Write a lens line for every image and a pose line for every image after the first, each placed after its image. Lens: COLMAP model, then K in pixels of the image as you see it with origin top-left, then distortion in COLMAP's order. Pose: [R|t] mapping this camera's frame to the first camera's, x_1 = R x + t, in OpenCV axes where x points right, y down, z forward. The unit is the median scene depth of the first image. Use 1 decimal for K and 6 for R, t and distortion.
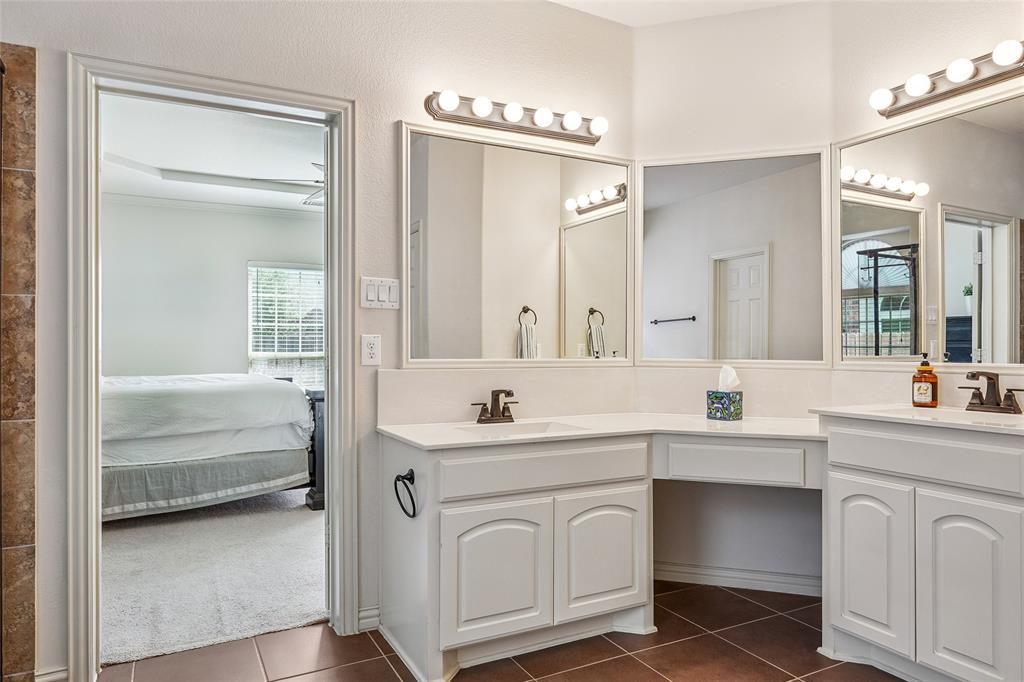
lens RADIAL K [[652.5, 0, 509.3], [0, 652.5, 342.3], [0, 0, 1]] dist [-0.001823, 0.000692]
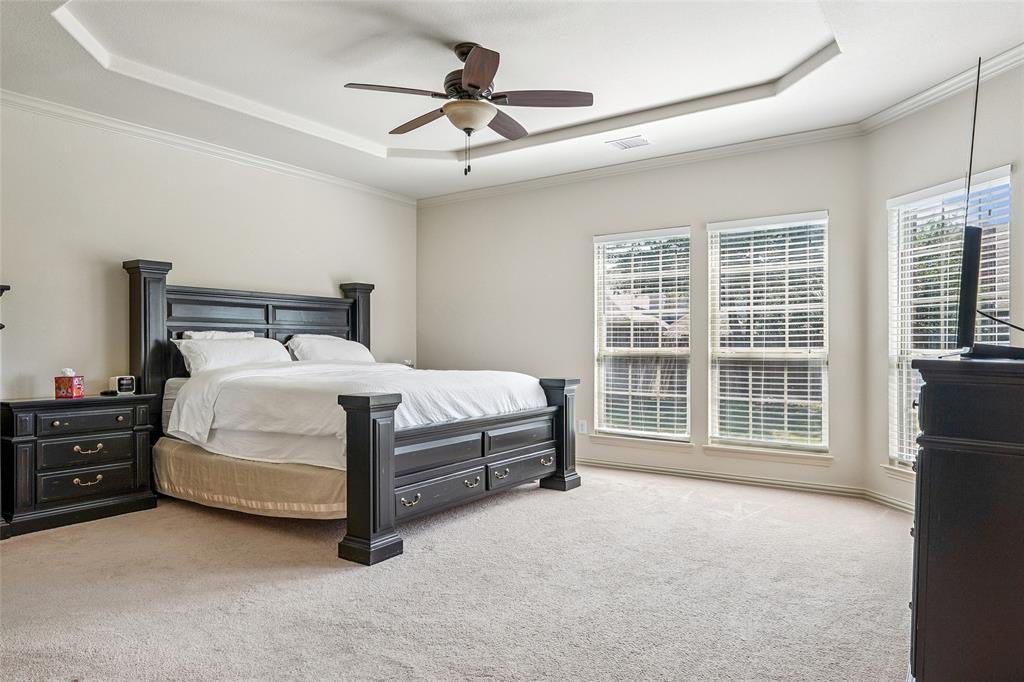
lens RADIAL K [[652.5, 0, 511.8], [0, 652.5, 342.8], [0, 0, 1]] dist [-0.001823, 0.000692]
pose [[0.461810, -0.003144, -0.886973, 0.466149], [0.003982, 0.999991, -0.001472, 0.017541], [0.886970, -0.002853, 0.461818, 0.866978]]
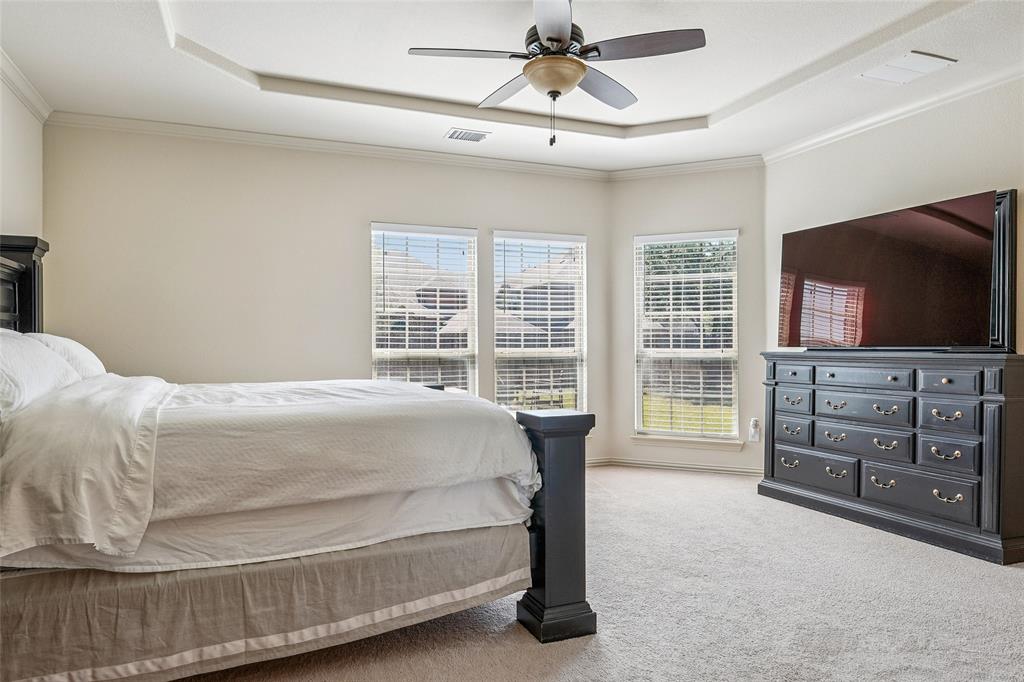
lens RADIAL K [[652.5, 0, 515.7], [0, 652.5, 343.0], [0, 0, 1]] dist [-0.001823, 0.000692]
pose [[0.995153, -0.001734, -0.098327, -0.280556], [0.001870, 0.999997, 0.001286, 0.013662], [0.098325, -0.001463, 0.995153, 0.488369]]
